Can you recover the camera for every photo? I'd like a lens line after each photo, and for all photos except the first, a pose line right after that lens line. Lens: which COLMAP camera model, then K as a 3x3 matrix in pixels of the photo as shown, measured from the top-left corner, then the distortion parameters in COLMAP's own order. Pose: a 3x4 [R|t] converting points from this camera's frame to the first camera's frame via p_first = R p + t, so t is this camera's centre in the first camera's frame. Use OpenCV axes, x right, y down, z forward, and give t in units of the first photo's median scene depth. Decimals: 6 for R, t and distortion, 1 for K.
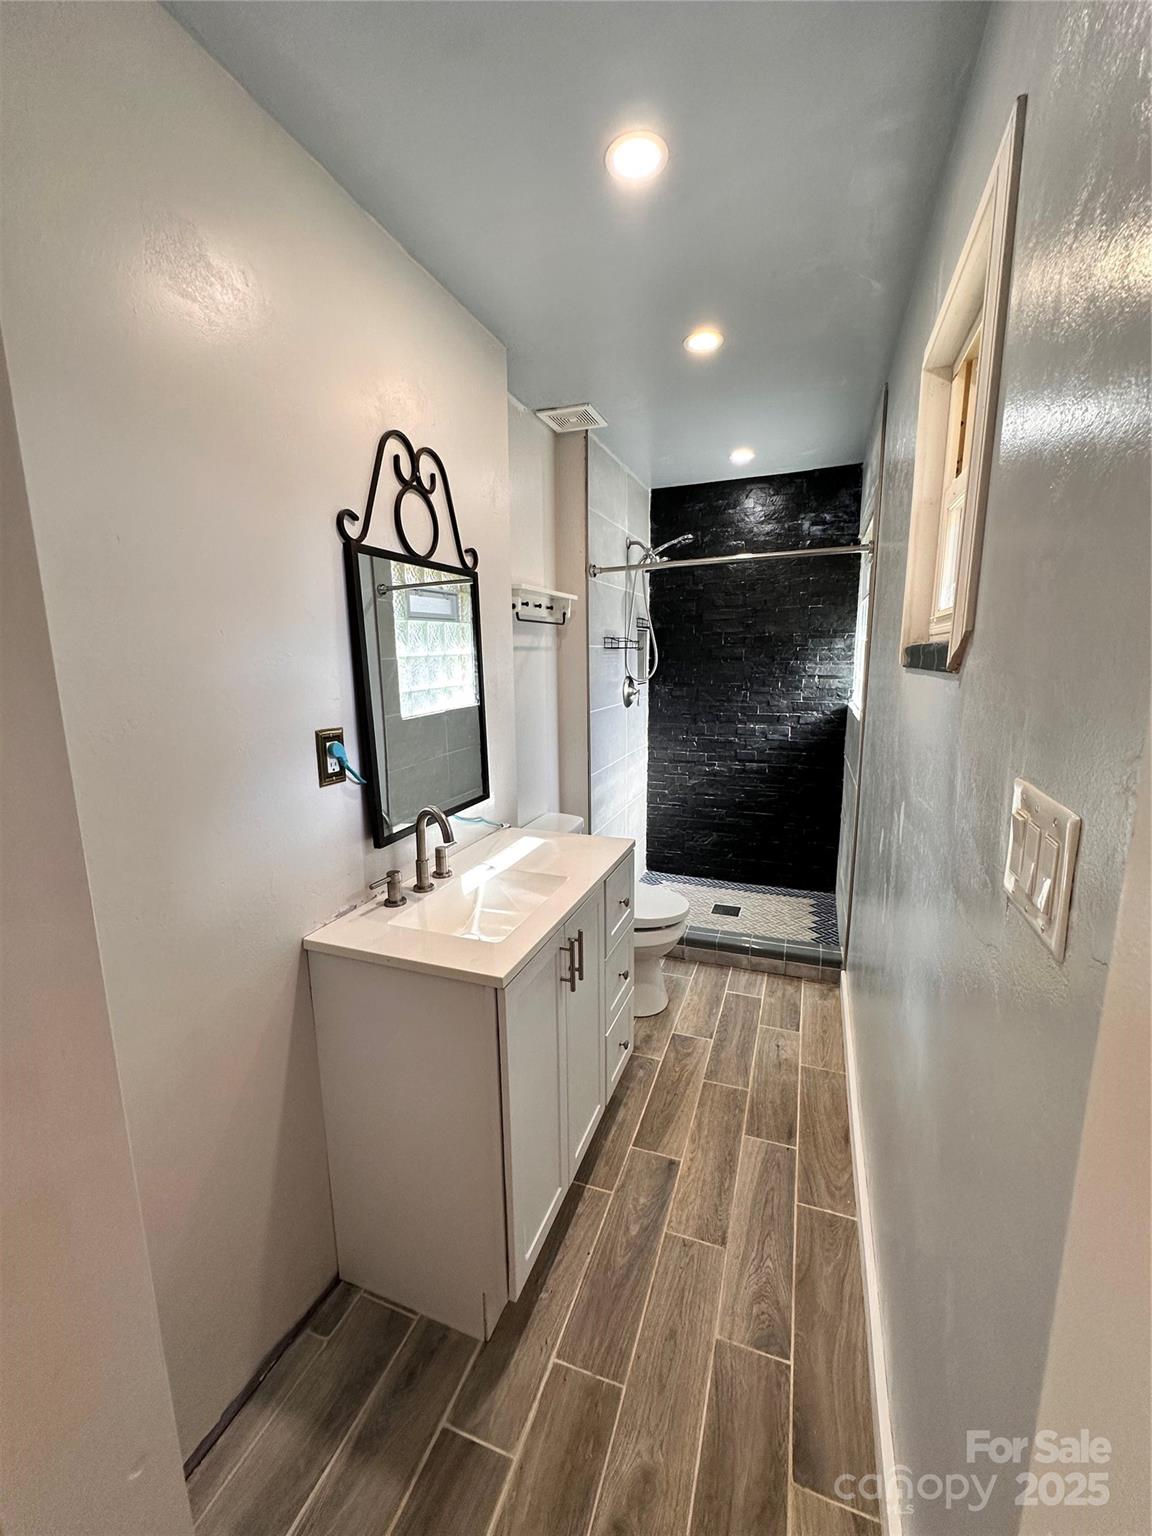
lens RADIAL K [[613.1, 0, 576.0], [0, 613.1, 768.0], [0, 0, 1]] dist [-0.001767, 0.001036]
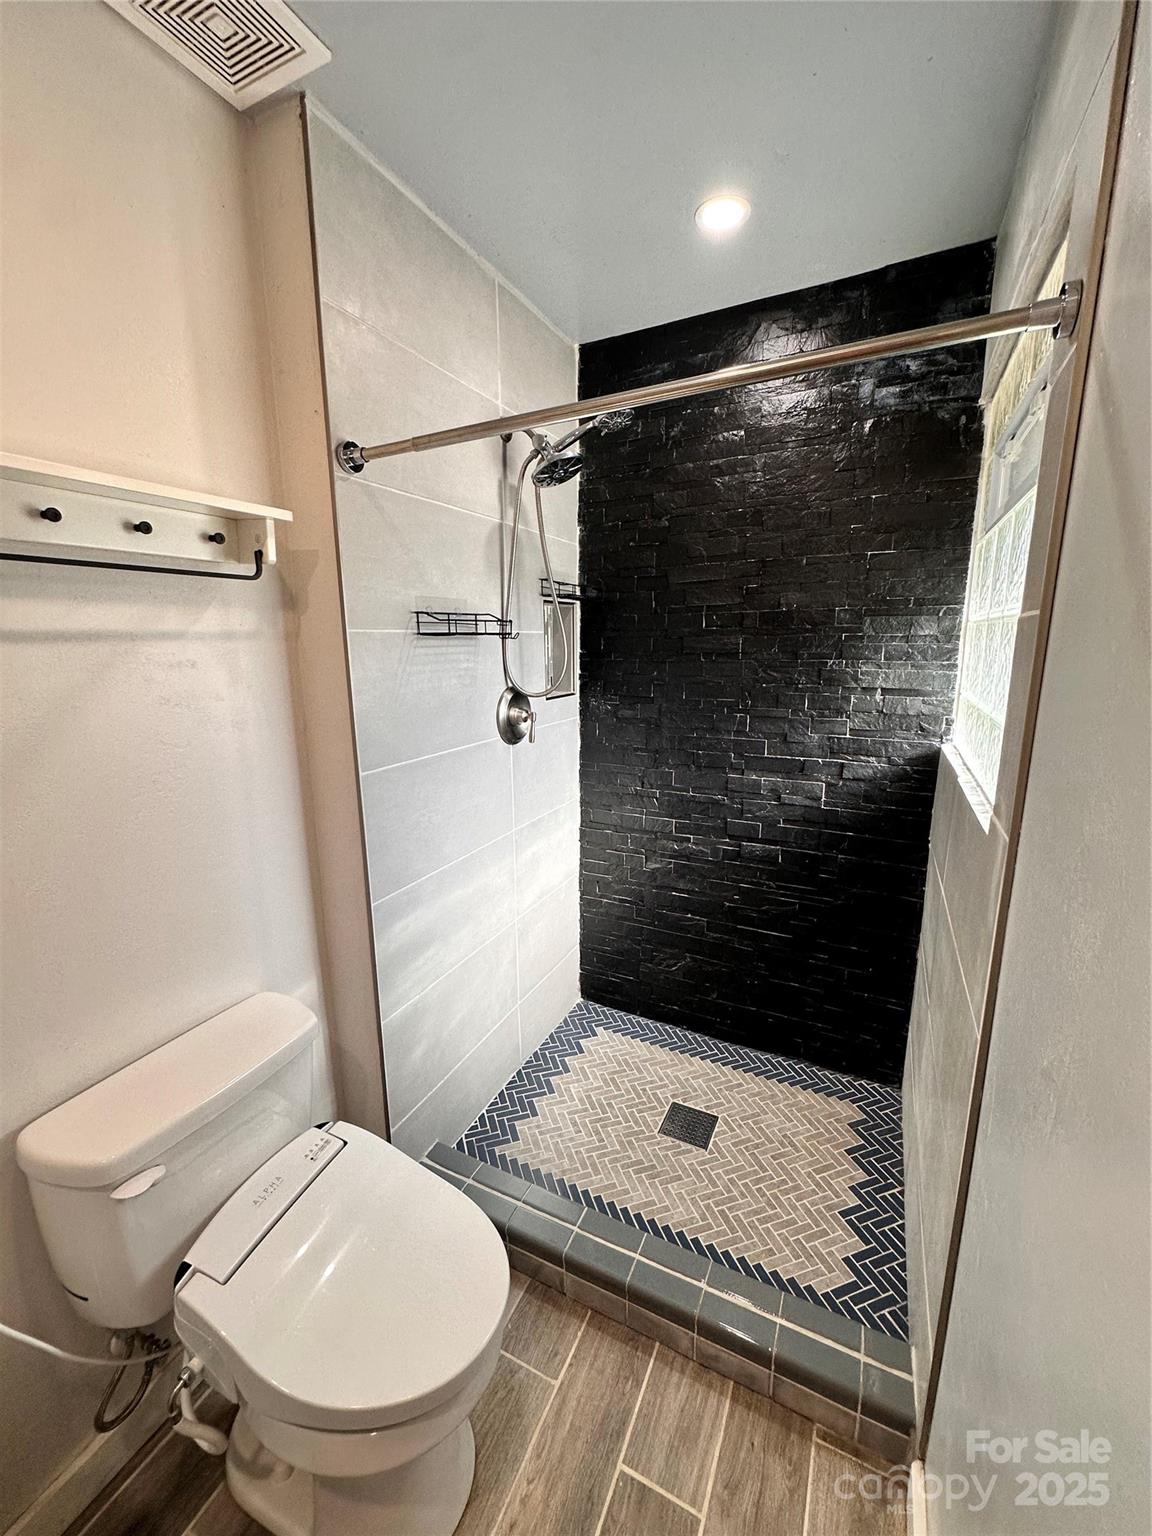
lens RADIAL K [[613.1, 0, 576.0], [0, 613.1, 768.0], [0, 0, 1]] dist [-0.001767, 0.001036]
pose [[0.995469, 0.024003, -0.092006, 0.186048], [-0.021704, 0.999429, 0.025899, -0.091345], [0.092575, -0.023785, 0.995422, 0.456737]]
